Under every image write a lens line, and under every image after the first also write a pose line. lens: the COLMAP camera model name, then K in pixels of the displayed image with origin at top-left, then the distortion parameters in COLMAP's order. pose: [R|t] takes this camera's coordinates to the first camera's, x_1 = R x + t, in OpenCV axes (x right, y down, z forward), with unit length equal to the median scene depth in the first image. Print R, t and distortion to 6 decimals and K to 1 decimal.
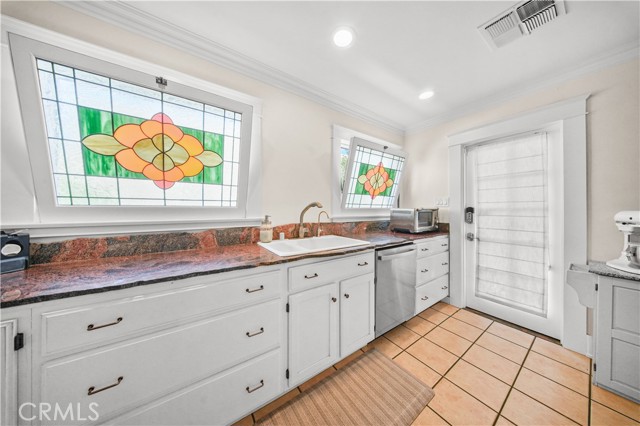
lens RADIAL K [[189.9, 0, 320.8], [0, 189.9, 212.8], [0, 0, 1]] dist [-0.000067, -0.001002]
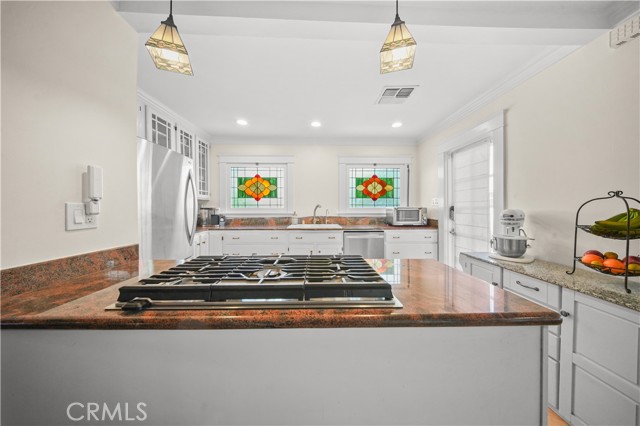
lens RADIAL K [[189.9, 0, 324.5], [0, 189.9, 209.8], [0, 0, 1]] dist [-0.000067, -0.001002]
pose [[0.839131, -0.001483, -0.543928, 1.028559], [-0.005169, 0.999929, -0.010701, 0.012925], [0.543905, 0.011791, 0.839064, -0.527173]]
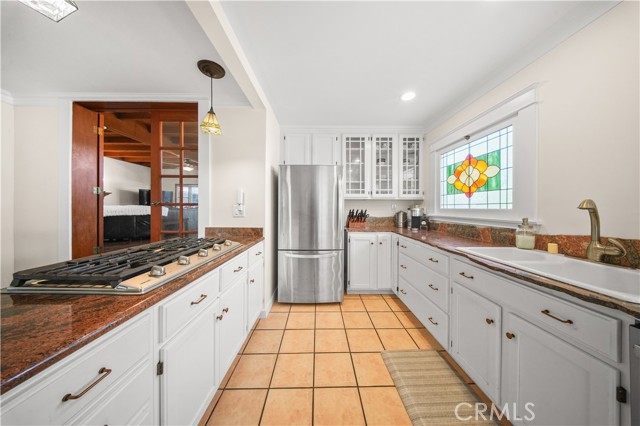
lens RADIAL K [[189.9, 0, 321.5], [0, 189.9, 210.1], [0, 0, 1]] dist [-0.000067, -0.001002]
pose [[-0.566855, 0.003155, -0.823812, 0.899396], [-0.024902, 0.999470, 0.020962, -0.018465], [0.823441, 0.032397, -0.566476, 0.651546]]
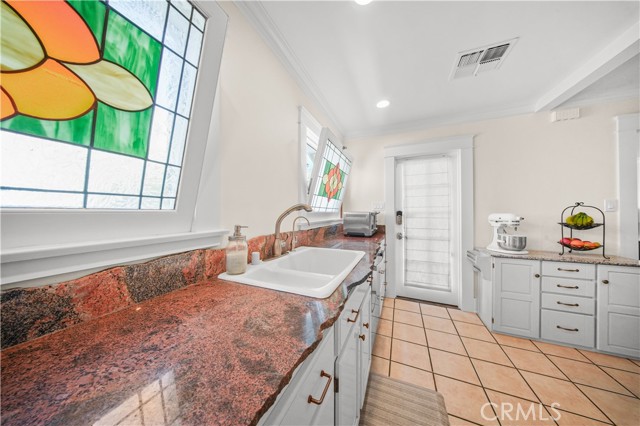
lens RADIAL K [[189.9, 0, 320.7], [0, 189.9, 214.5], [0, 0, 1]] dist [-0.000067, -0.001002]
pose [[0.844760, -0.009204, 0.535066, -0.351811], [0.013376, 0.999903, -0.003918, -0.012305], [-0.534978, 0.010467, 0.844801, 0.357175]]
